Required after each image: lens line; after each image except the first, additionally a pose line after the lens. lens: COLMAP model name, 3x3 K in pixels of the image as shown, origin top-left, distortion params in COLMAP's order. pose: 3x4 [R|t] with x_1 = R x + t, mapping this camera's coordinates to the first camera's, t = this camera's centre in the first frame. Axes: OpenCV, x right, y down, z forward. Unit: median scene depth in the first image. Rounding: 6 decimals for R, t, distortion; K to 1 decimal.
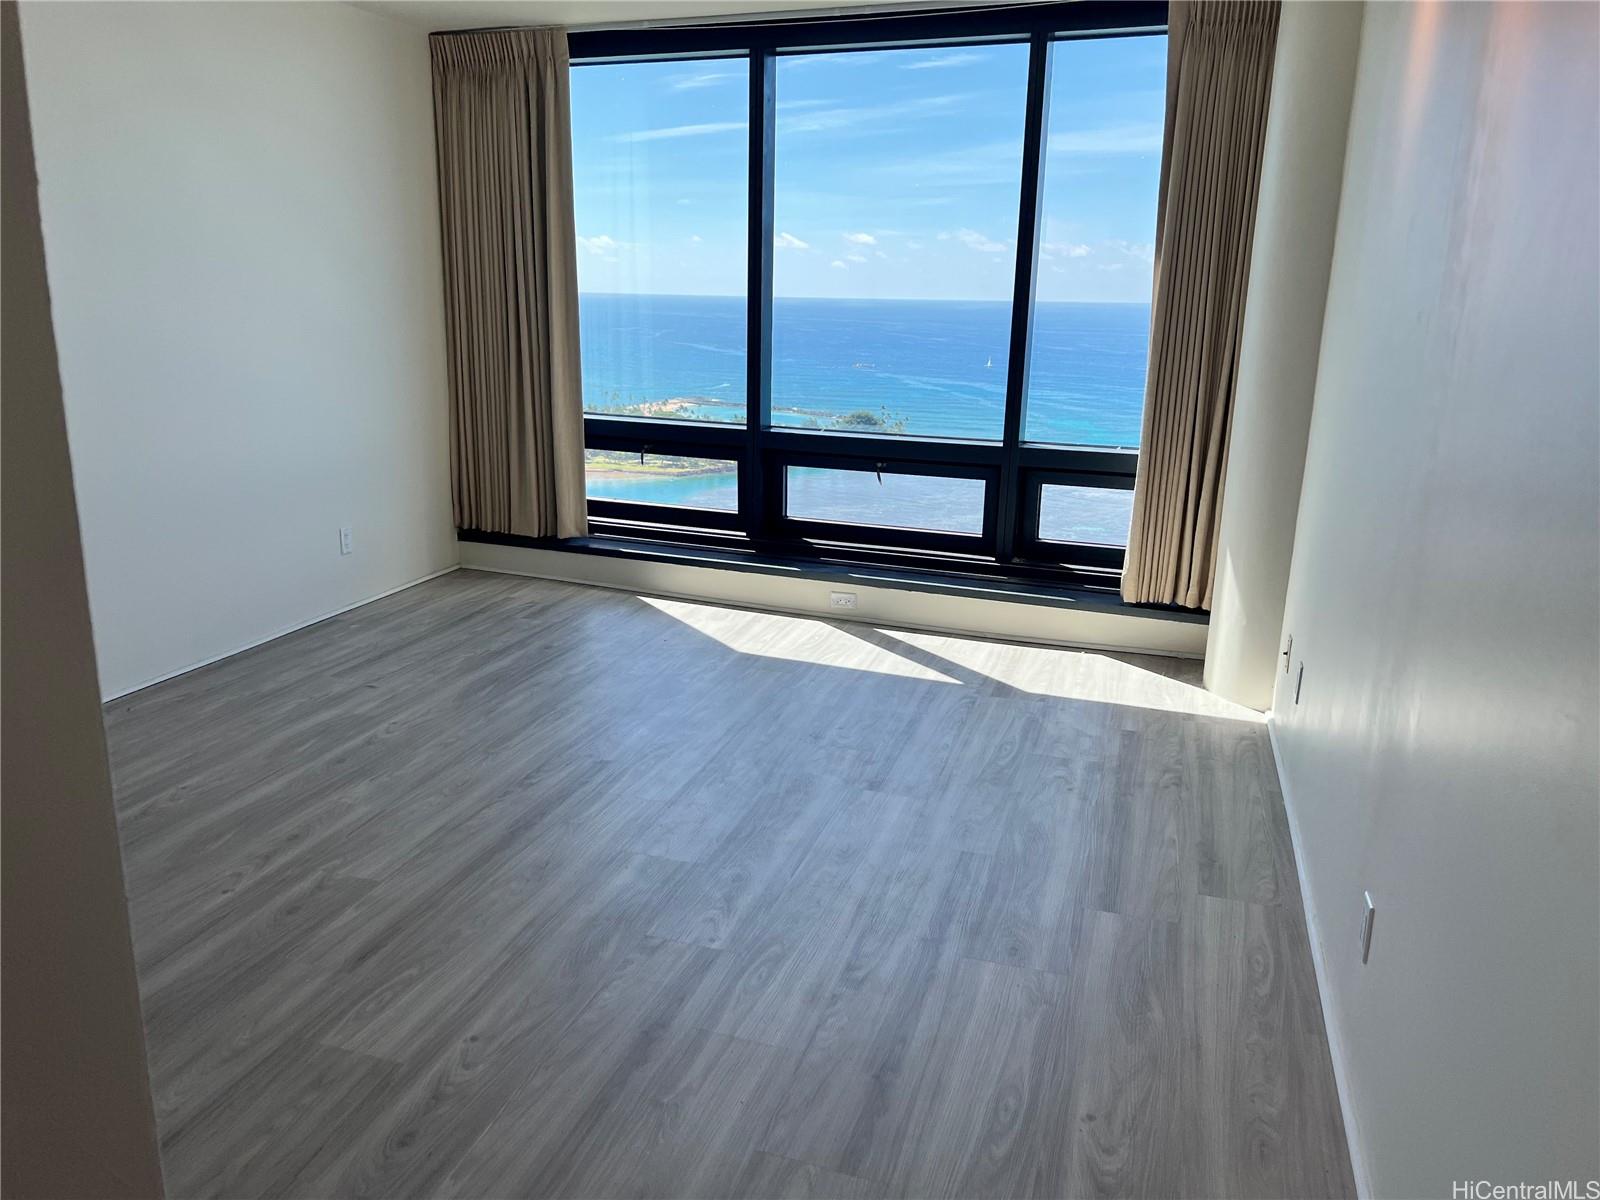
lens RADIAL K [[1197.4, 0, 819.3], [0, 1197.4, 605.5], [0, 0, 1]] dist [0.051488, -0.058076]
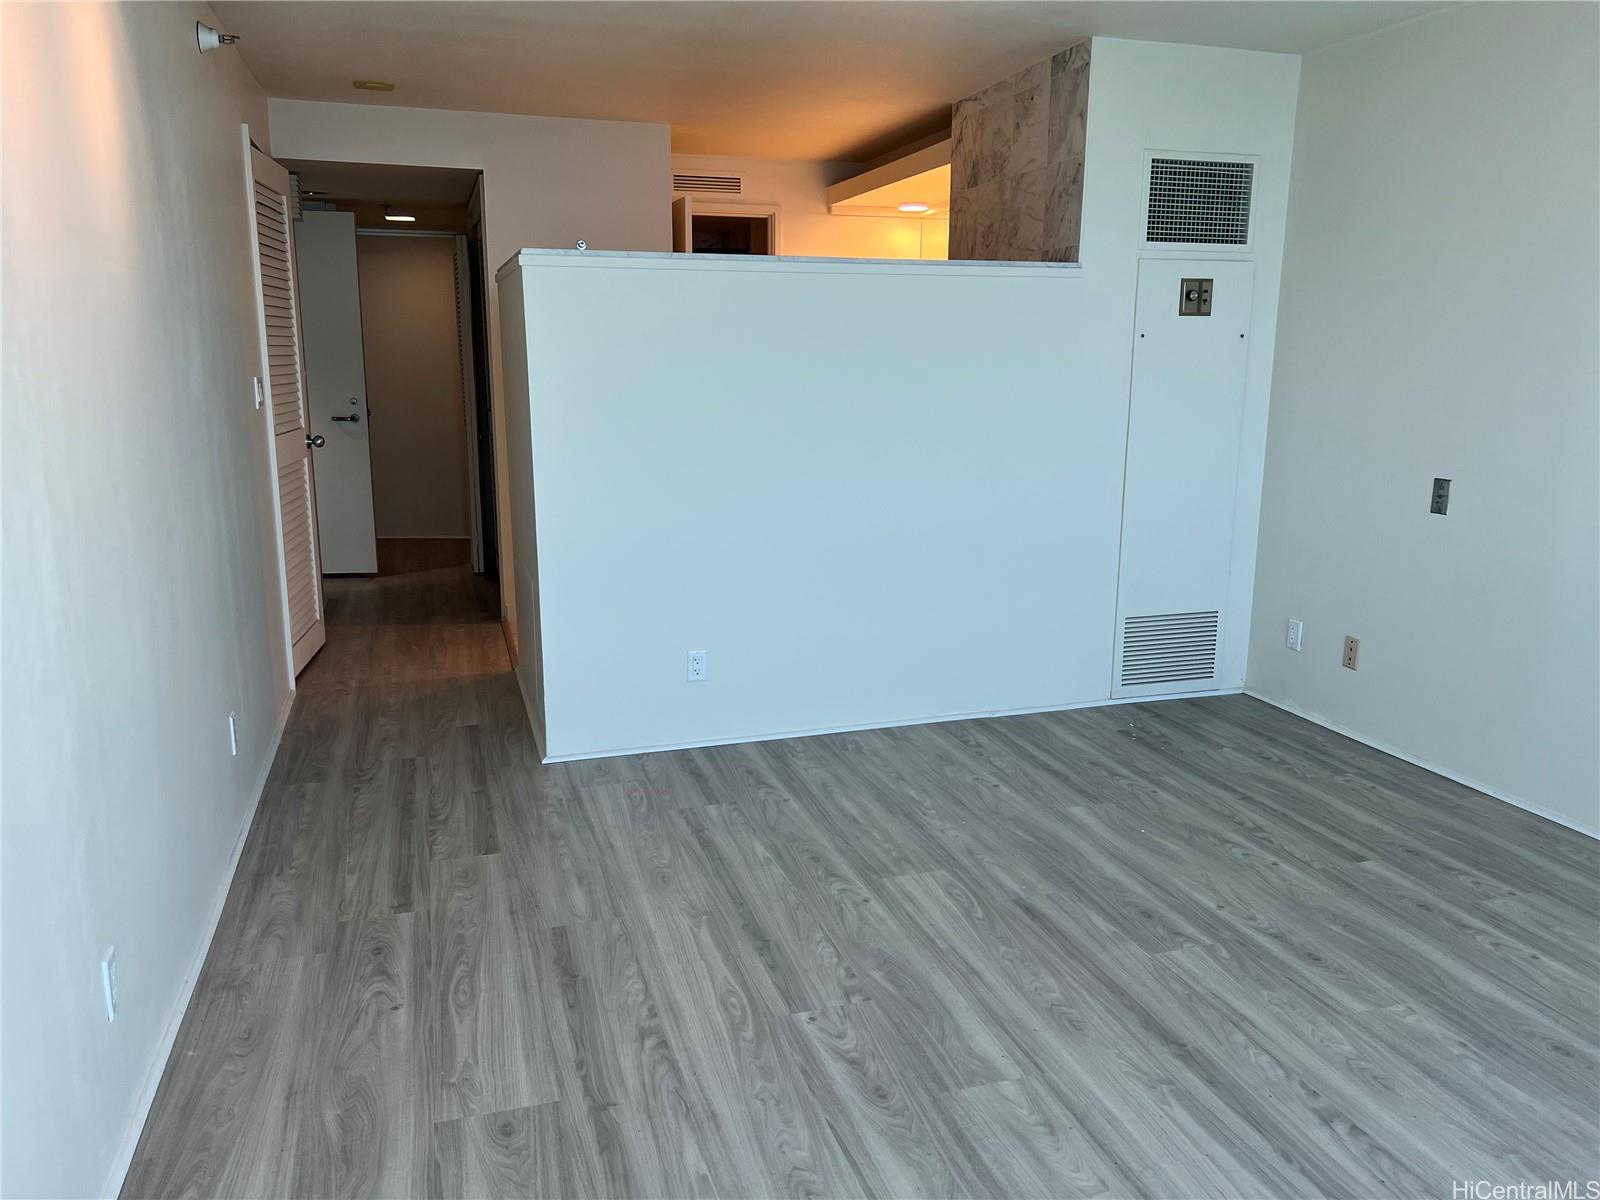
lens RADIAL K [[1197.4, 0, 819.3], [0, 1197.4, 605.5], [0, 0, 1]] dist [0.051488, -0.058076]
pose [[-0.824688, 0.094799, -0.557587, 0.424719], [-0.164164, 0.903291, 0.396378, -0.415721], [0.541240, 0.418424, -0.729370, 1.615079]]
